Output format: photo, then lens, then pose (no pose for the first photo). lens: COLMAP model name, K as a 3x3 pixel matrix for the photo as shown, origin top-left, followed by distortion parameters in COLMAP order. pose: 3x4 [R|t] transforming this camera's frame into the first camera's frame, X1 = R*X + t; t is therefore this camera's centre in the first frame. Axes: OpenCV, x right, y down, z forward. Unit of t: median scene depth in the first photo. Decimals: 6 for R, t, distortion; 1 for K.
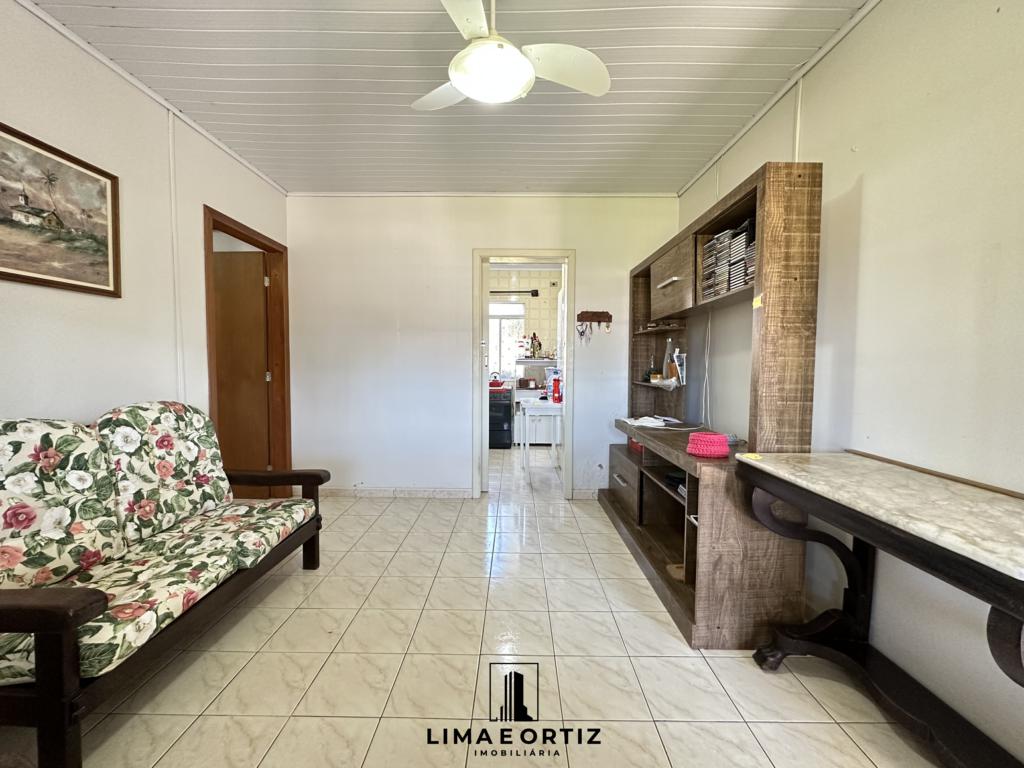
lens RADIAL K [[409.0, 0, 511.3], [0, 409.0, 384.3], [0, 0, 1]] dist [-0.003754, 0.001165]
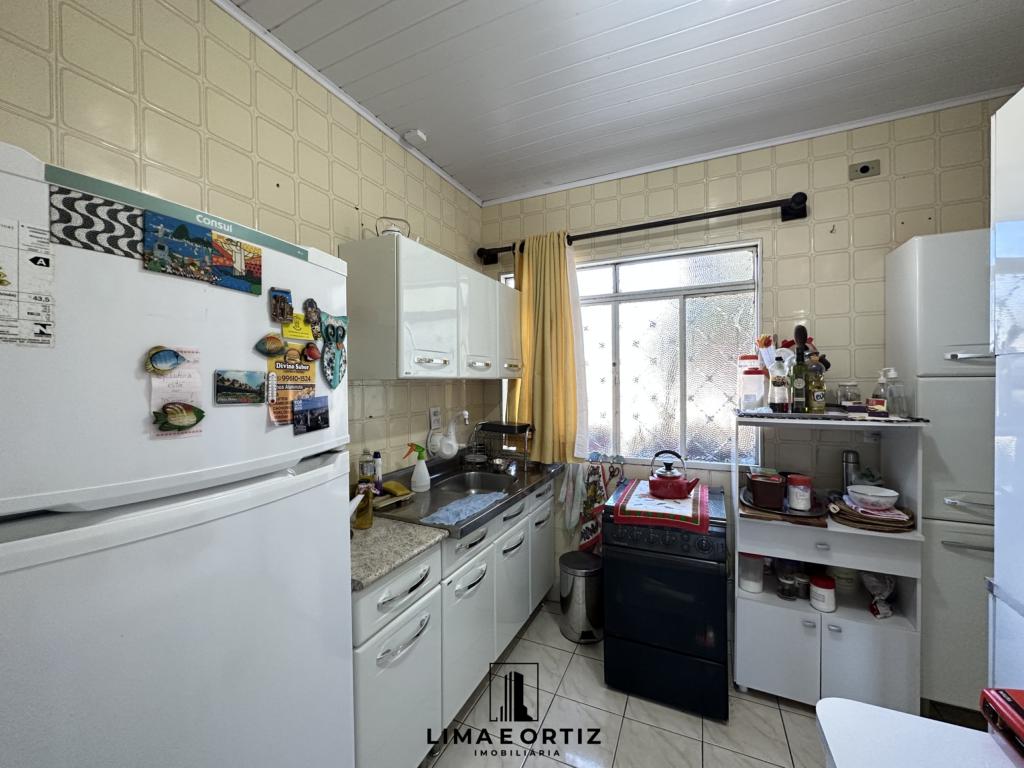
lens RADIAL K [[409.0, 0, 512.7], [0, 409.0, 383.3], [0, 0, 1]] dist [-0.003754, 0.001165]
pose [[0.908761, -0.011430, -0.417161, -0.043004], [-0.003189, 0.999405, -0.034331, -0.226393], [0.417305, 0.032529, 0.908184, 1.978991]]
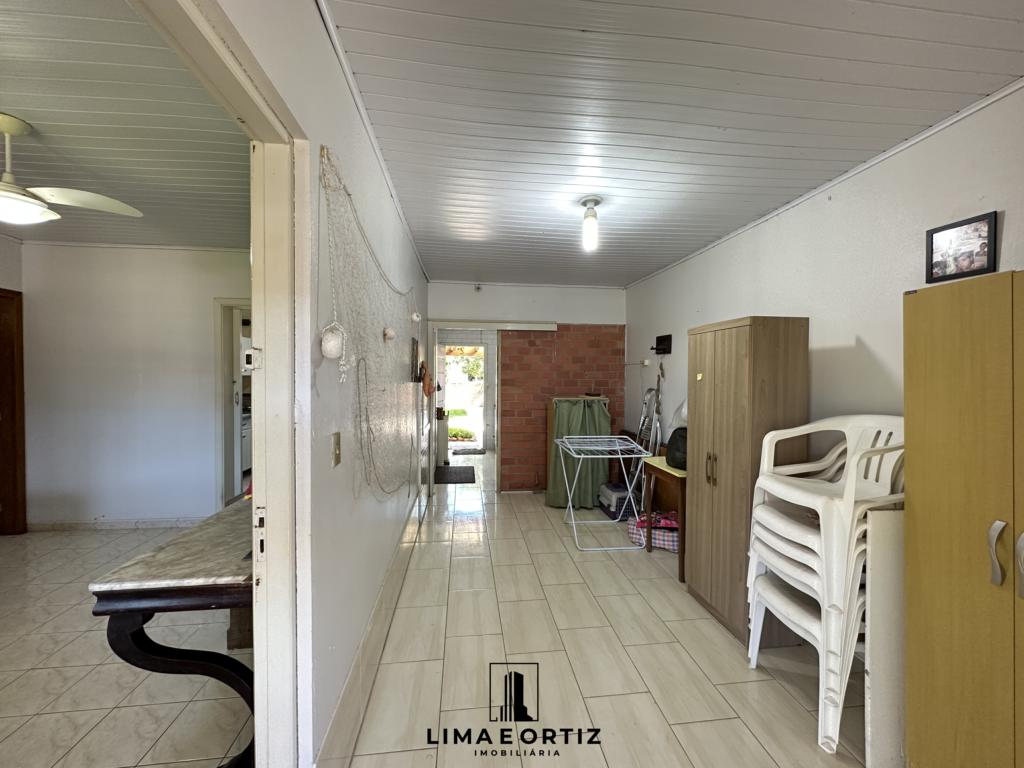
lens RADIAL K [[409.0, 0, 517.0], [0, 409.0, 382.3], [0, 0, 1]] dist [-0.003754, 0.001165]
pose [[0.991566, -0.002508, 0.129577, 1.065570], [0.006342, 0.999554, -0.029179, -0.124229], [-0.129446, 0.029755, 0.991140, -0.357585]]
